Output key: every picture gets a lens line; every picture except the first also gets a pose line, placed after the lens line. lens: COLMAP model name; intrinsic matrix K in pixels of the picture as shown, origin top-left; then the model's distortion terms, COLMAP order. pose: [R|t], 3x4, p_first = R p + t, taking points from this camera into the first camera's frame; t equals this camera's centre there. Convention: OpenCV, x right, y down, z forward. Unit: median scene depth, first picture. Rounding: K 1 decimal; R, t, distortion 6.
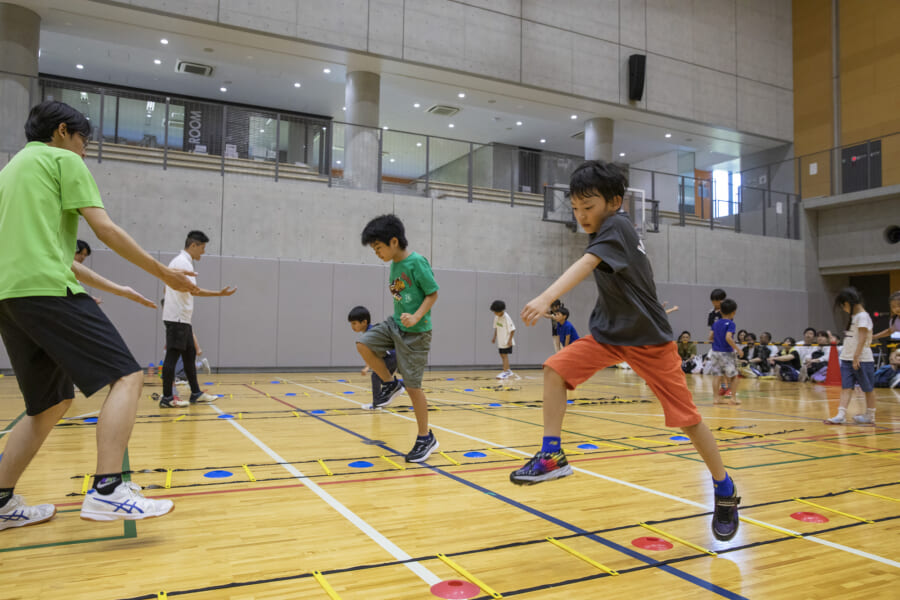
lens RADIAL K [[668.1, 0, 466.4], [0, 668.1, 301.1], [0, 0, 1]] dist [-0.023338, 0.006836]
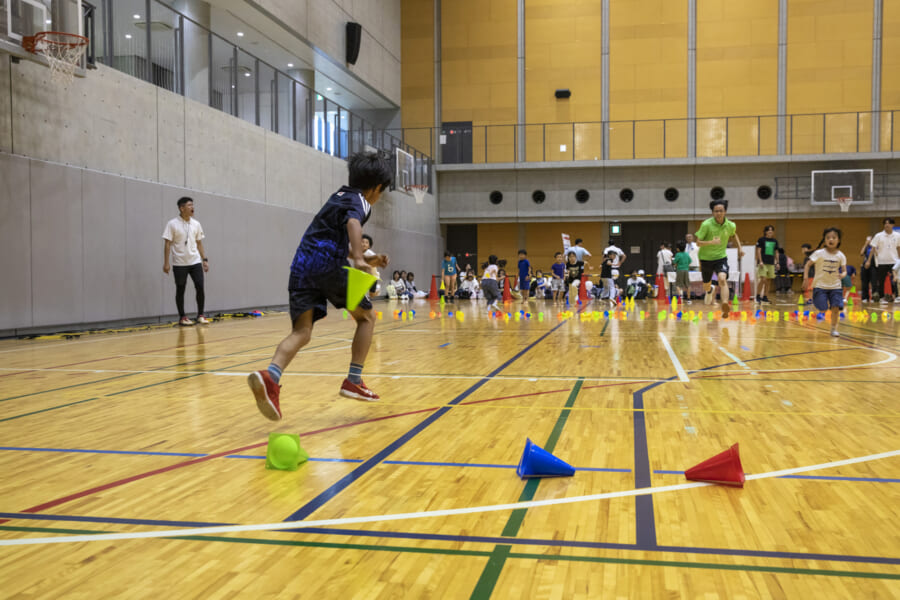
lens RADIAL K [[902.1, 0, 454.1], [0, 902.1, 272.2], [0, 0, 1]] dist [0.047747, 0.004524]
pose [[0.629334, -0.011516, 0.777049, -0.793560], [-0.027871, 0.998913, 0.037376, -0.011951], [-0.776635, -0.045179, 0.628329, -0.106613]]
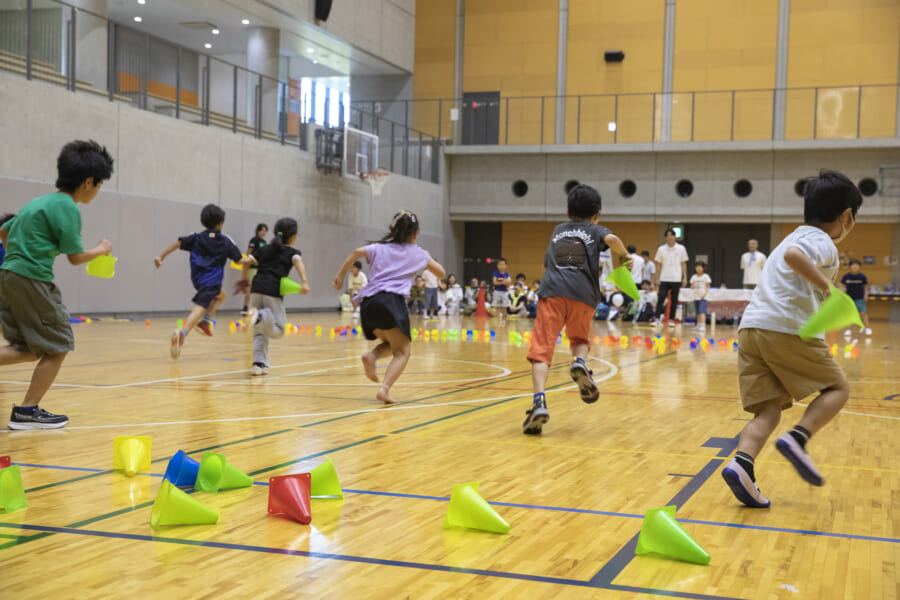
lens RADIAL K [[1168.6, 0, 450.0], [0, 1168.6, 300.0], [0, 0, 1]] dist [0.064584, 0.073346]
pose [[0.733575, -0.002133, 0.679605, -0.678777], [-0.050511, 0.997058, 0.057651, -0.021142], [-0.677729, -0.076619, 0.731309, -0.308681]]
